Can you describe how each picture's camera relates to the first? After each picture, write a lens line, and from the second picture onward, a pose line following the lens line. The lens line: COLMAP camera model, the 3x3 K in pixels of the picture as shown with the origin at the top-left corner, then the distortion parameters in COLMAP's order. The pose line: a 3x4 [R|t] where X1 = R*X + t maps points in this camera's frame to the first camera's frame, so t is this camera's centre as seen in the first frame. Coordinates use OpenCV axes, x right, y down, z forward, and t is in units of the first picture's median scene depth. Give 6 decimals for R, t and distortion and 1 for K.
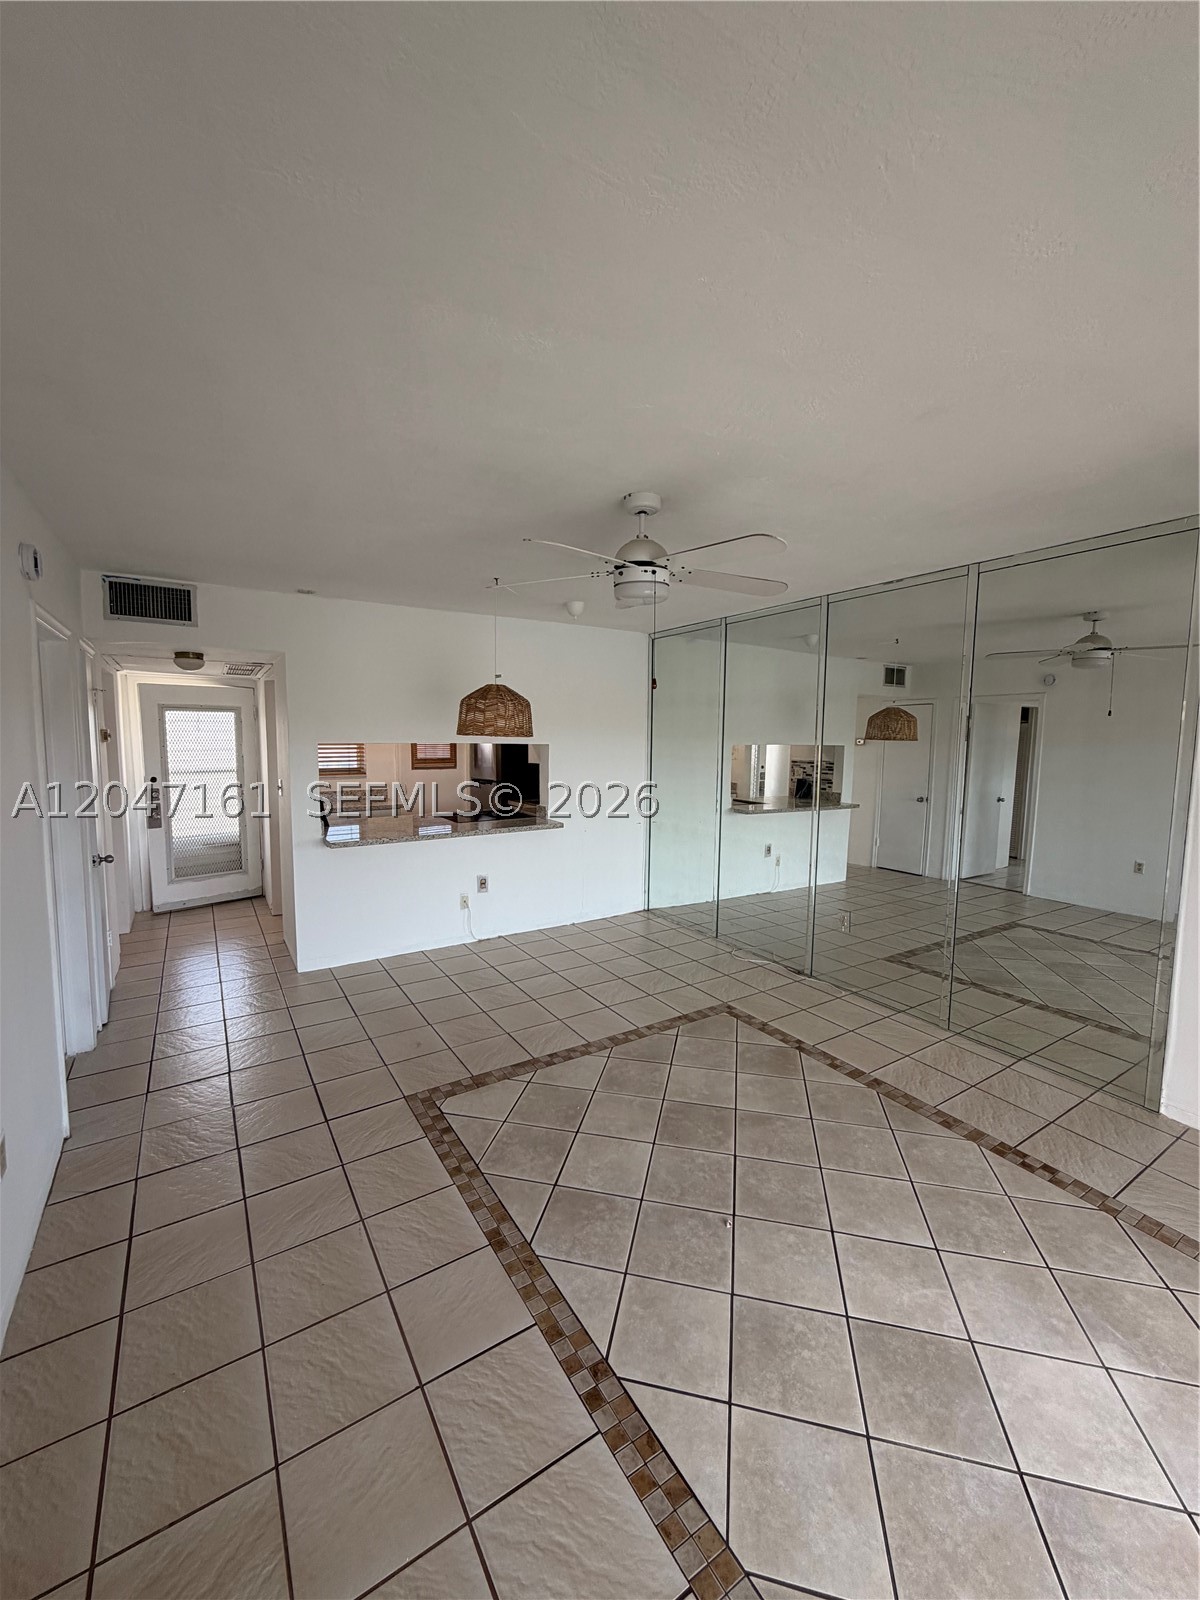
lens RADIAL K [[636.2, 0, 597.6], [0, 636.2, 798.2], [0, 0, 1]] dist [0.024847, 0.000633]
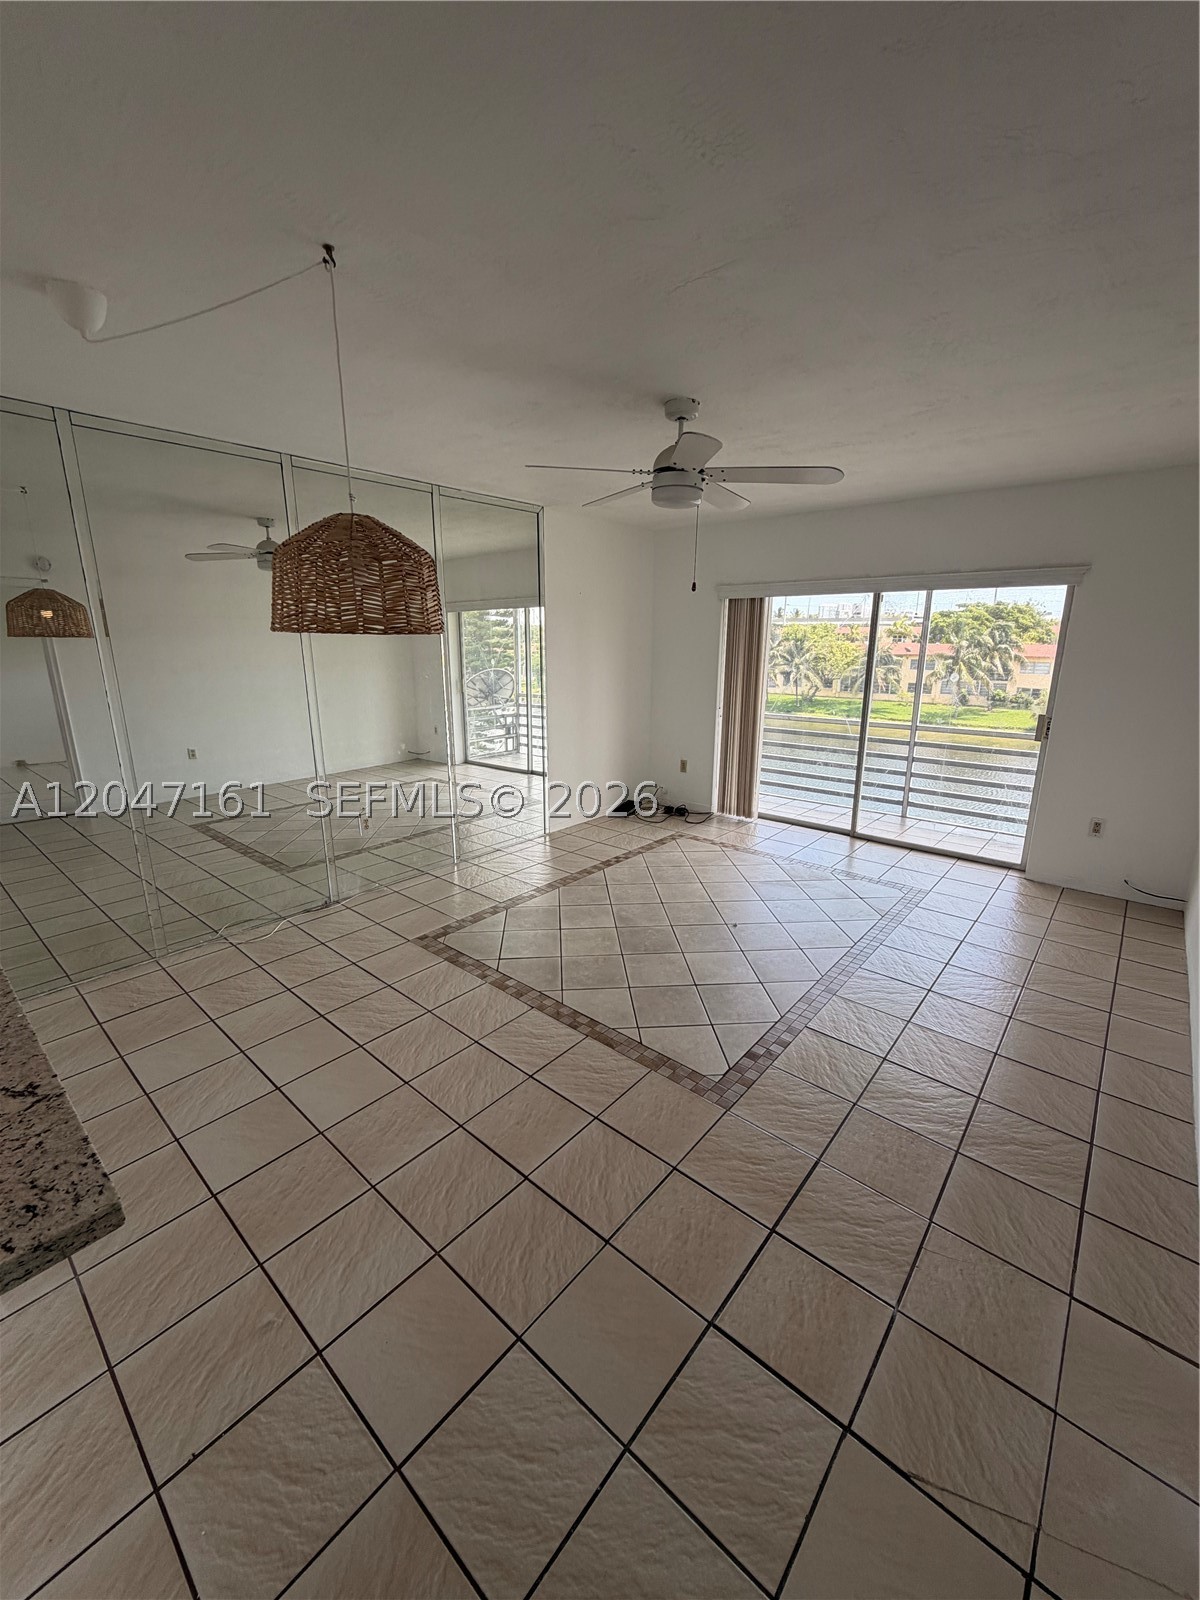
lens RADIAL K [[636.2, 0, 600.2], [0, 636.2, 797.9], [0, 0, 1]] dist [0.024847, 0.000633]
pose [[-0.299241, -0.232452, 0.925430, -0.716757], [0.089758, 0.958714, 0.269836, -0.091062], [-0.949947, 0.163811, -0.266022, 1.054369]]
